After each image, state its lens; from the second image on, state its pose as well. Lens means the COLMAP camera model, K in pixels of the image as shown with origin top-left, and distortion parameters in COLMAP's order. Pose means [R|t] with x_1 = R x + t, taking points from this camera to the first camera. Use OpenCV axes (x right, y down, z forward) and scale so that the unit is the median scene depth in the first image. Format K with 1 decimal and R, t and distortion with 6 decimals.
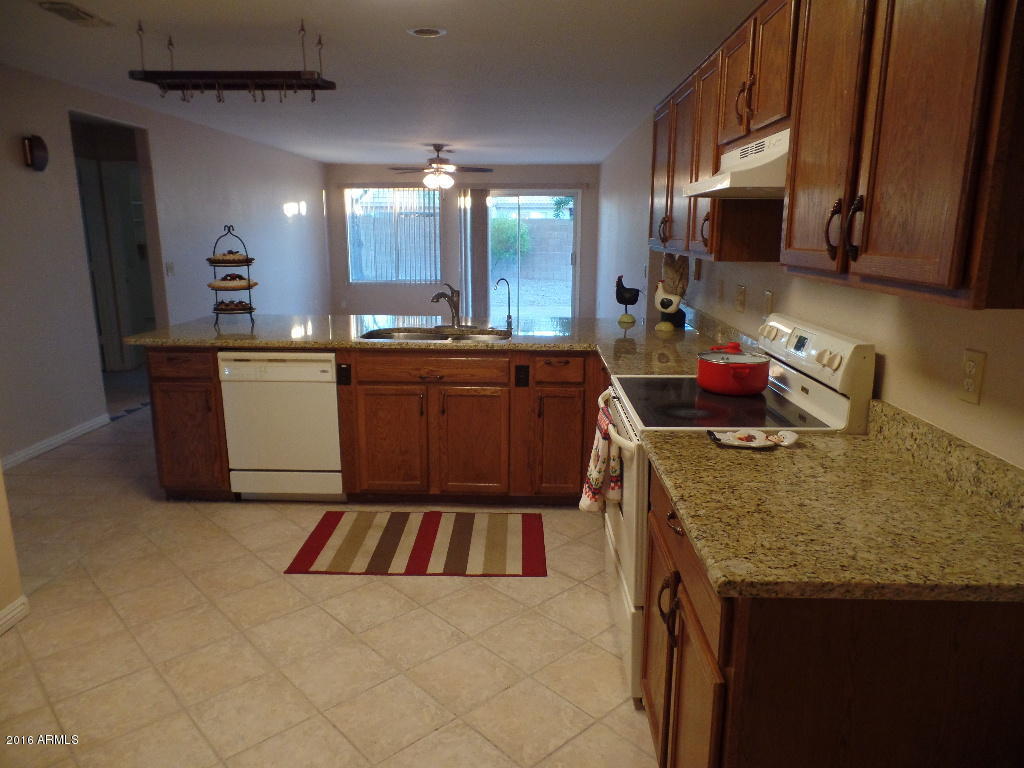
lens RADIAL K [[701.0, 0, 511.2], [0, 701.0, 384.1], [0, 0, 1]] dist [-0.000815, -0.002433]
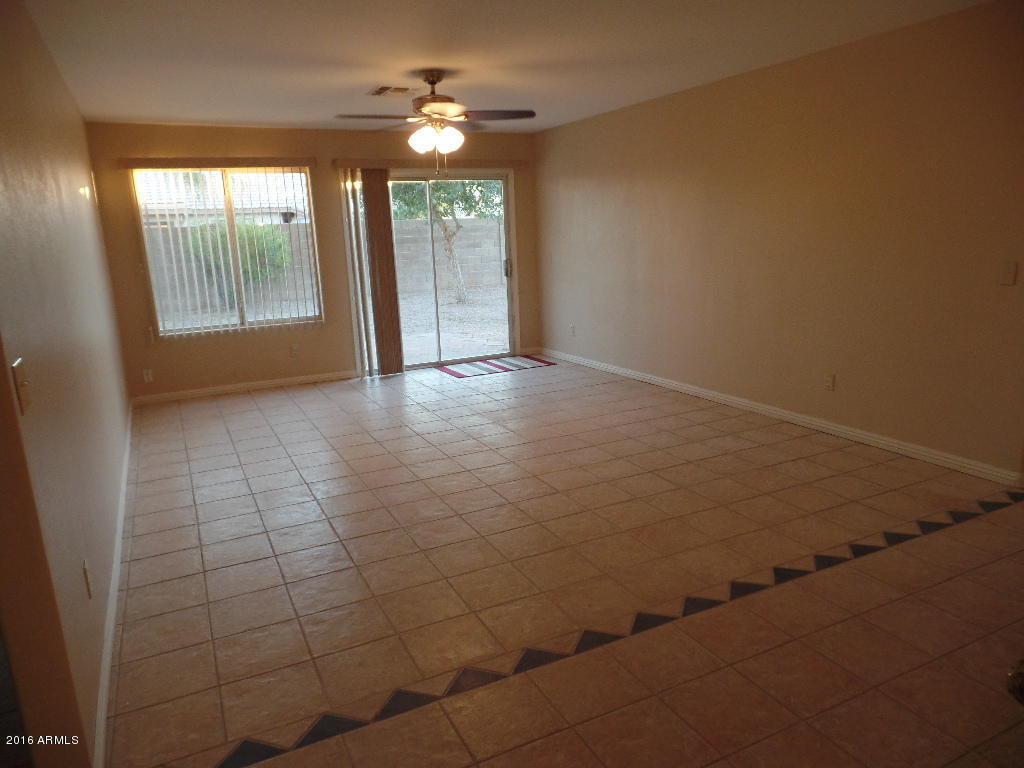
lens RADIAL K [[701.0, 0, 514.5], [0, 701.0, 379.8], [0, 0, 1]] dist [-0.000815, -0.002433]
pose [[0.882869, -0.138081, 0.448860, -0.243165], [0.144976, 0.989250, 0.019164, -0.081927], [-0.446681, 0.048154, 0.893397, 0.381768]]
